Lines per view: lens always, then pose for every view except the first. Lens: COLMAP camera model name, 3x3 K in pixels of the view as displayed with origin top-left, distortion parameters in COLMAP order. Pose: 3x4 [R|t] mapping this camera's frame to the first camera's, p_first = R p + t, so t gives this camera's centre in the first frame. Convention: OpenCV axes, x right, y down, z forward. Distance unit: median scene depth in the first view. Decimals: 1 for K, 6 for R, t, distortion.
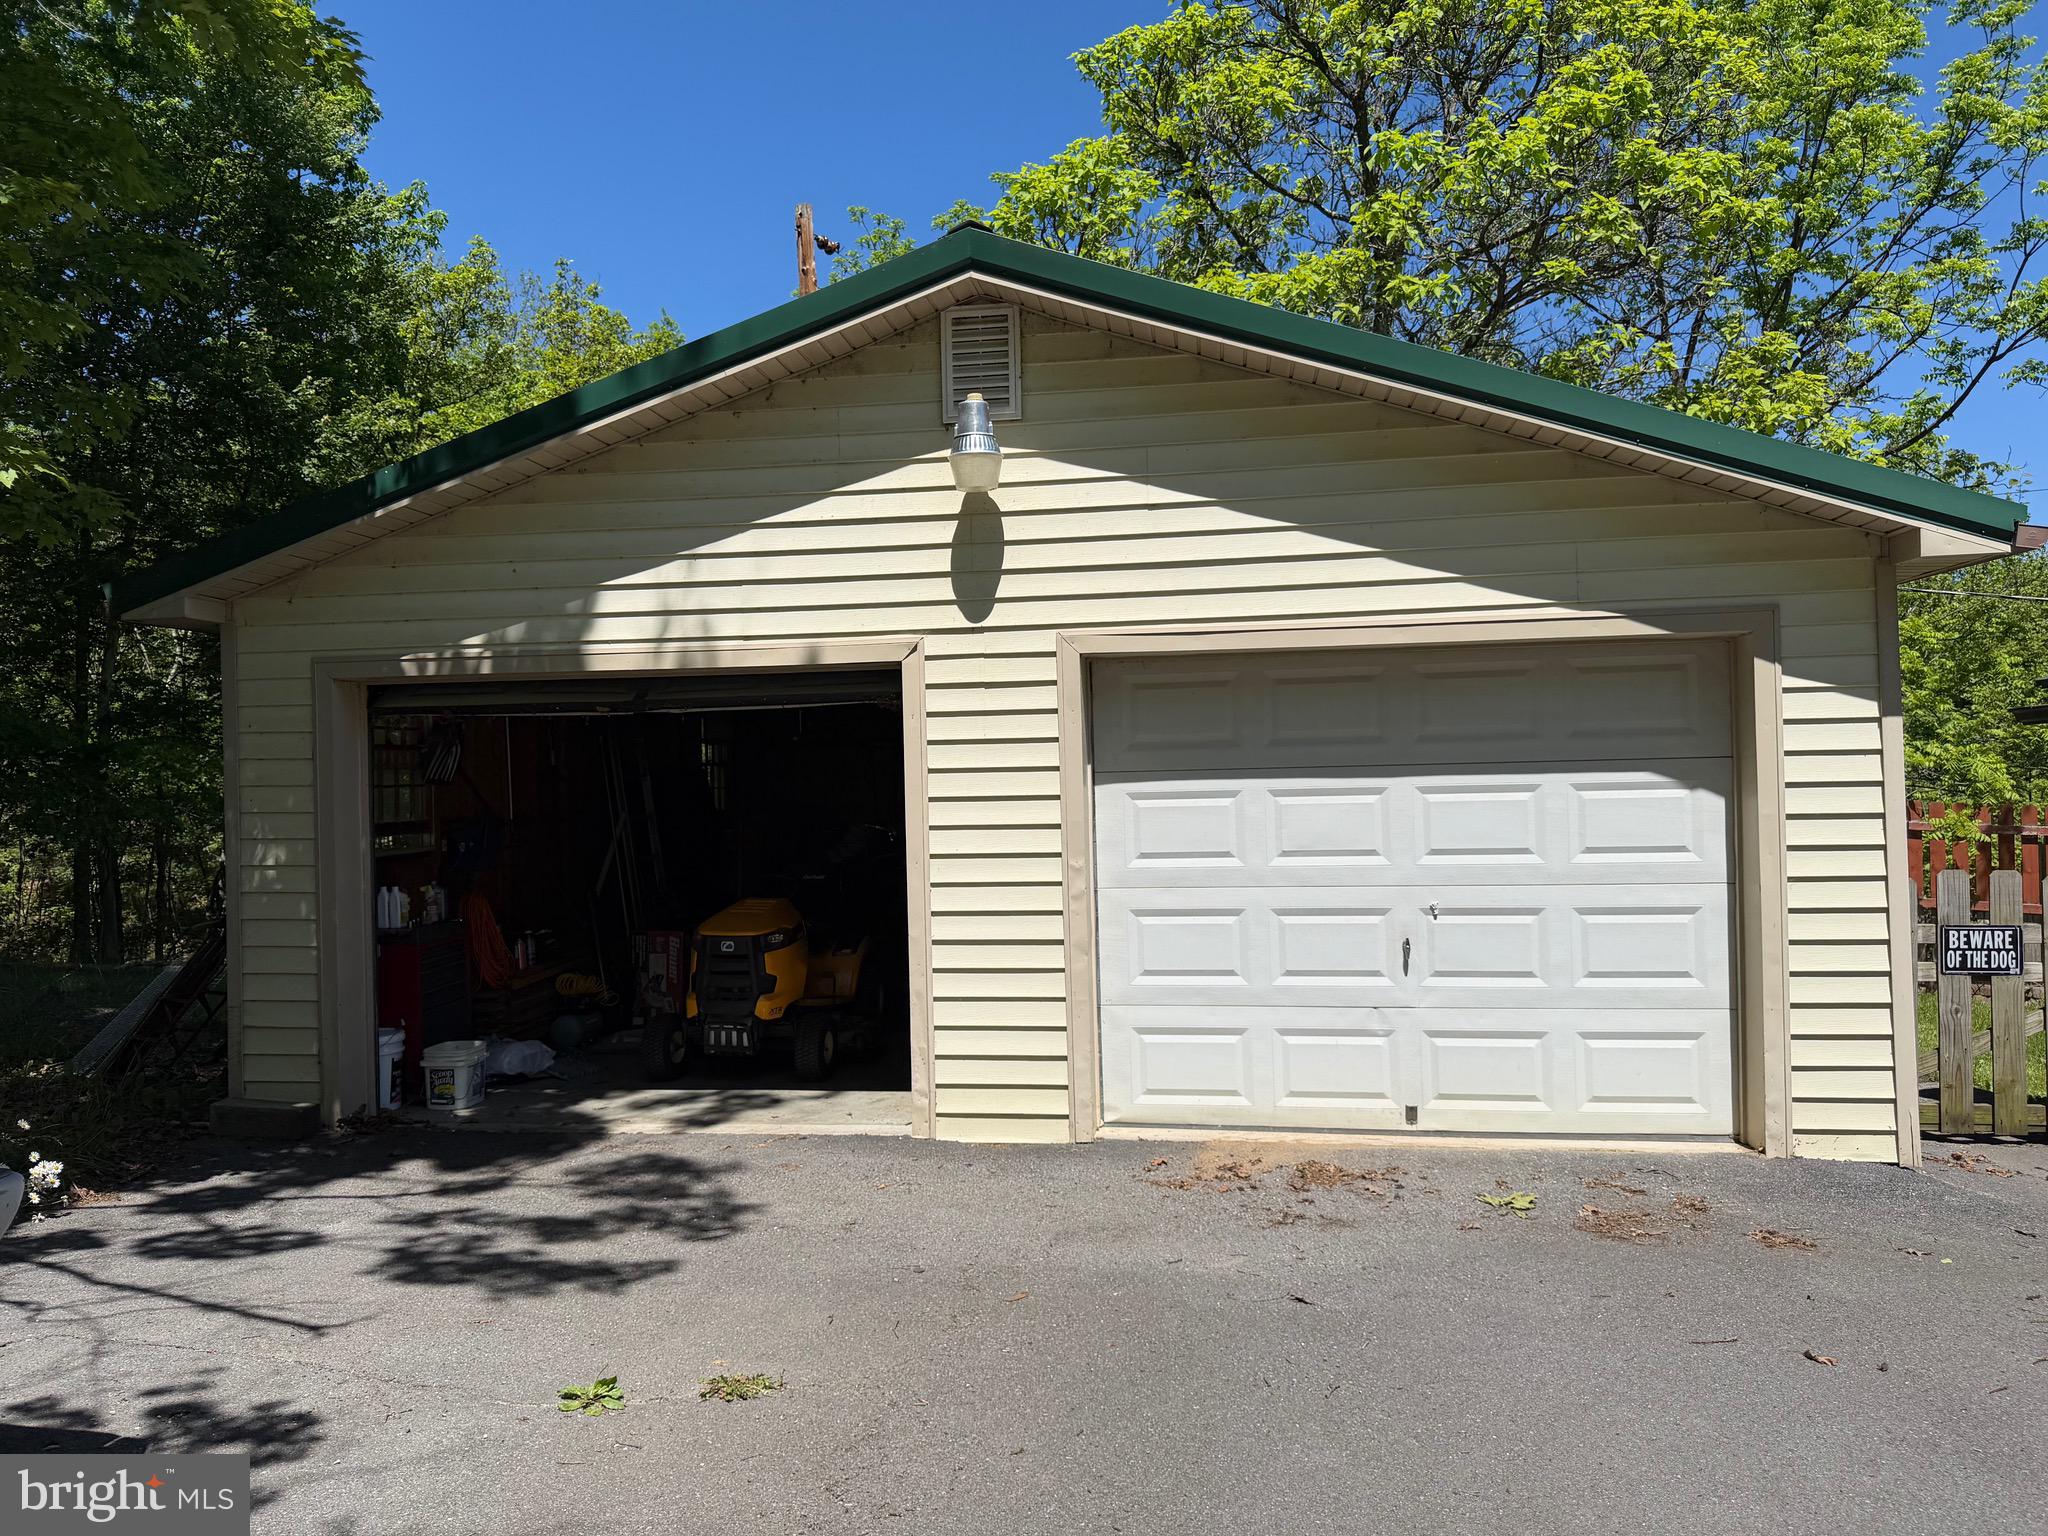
lens RADIAL K [[1436.1, 0, 1016.7], [0, 1436.1, 761.1], [0, 0, 1]] dist [0.036264, -0.029201]
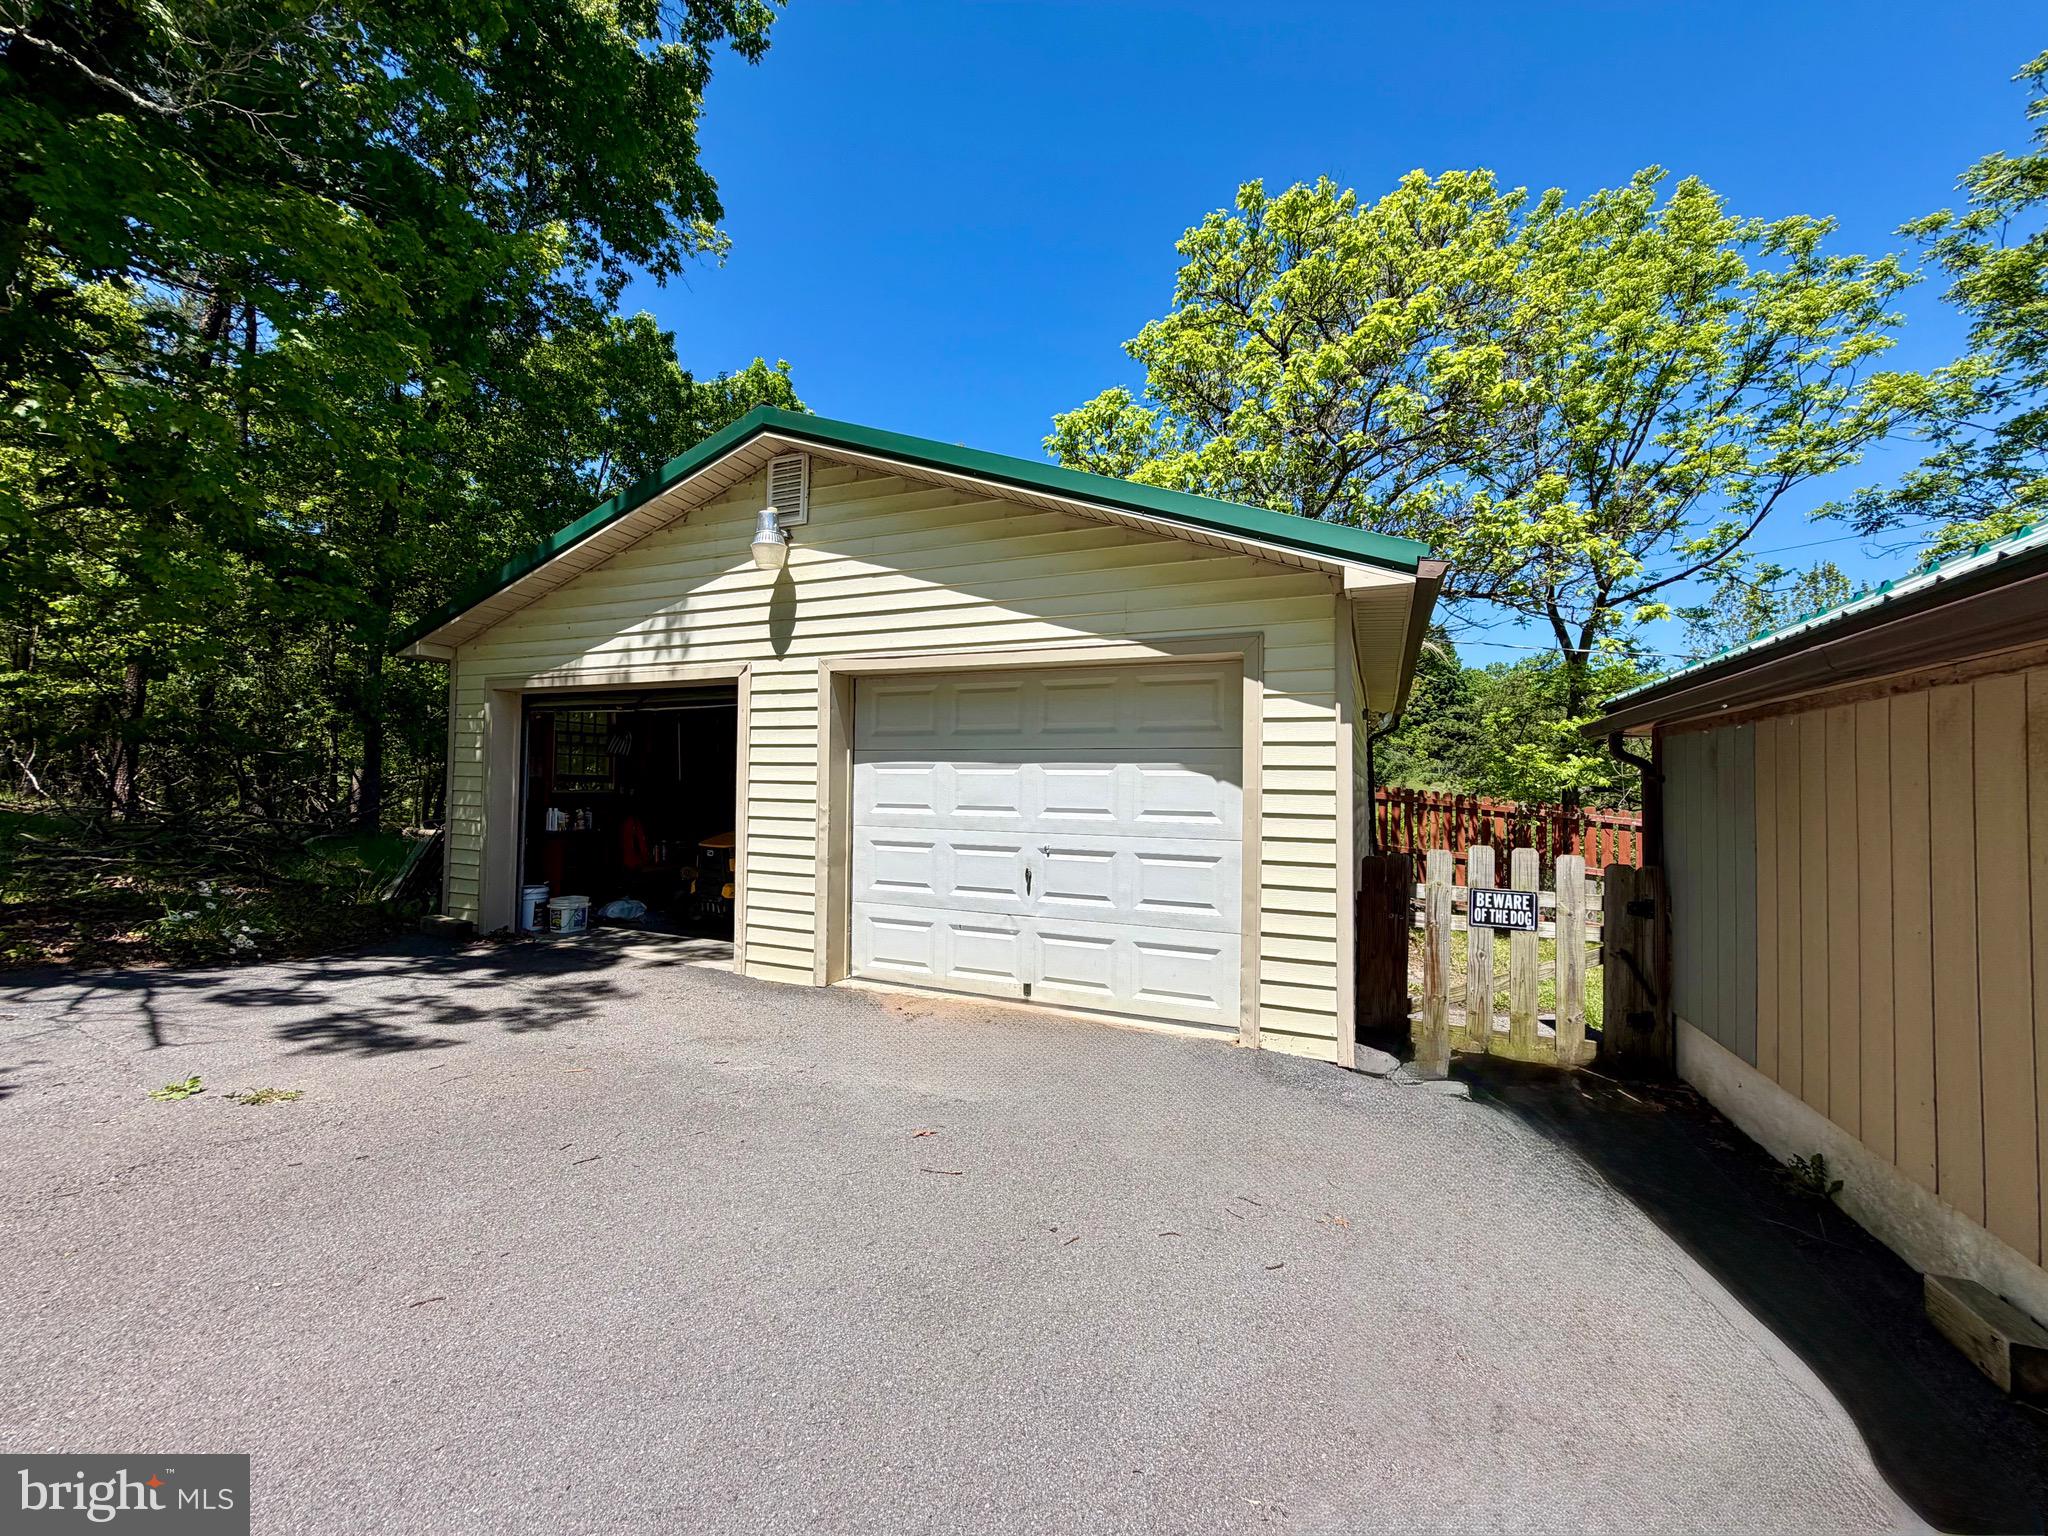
lens RADIAL K [[817.8, 0, 1020.2], [0, 817.8, 768.4], [0, 0, 1]] dist [-0.001180, 0.000243]
pose [[0.963953, 0.033312, -0.263978, 0.472755], [-0.037047, 0.999271, -0.009183, 0.029907], [0.263480, 0.018632, 0.964485, 0.200132]]
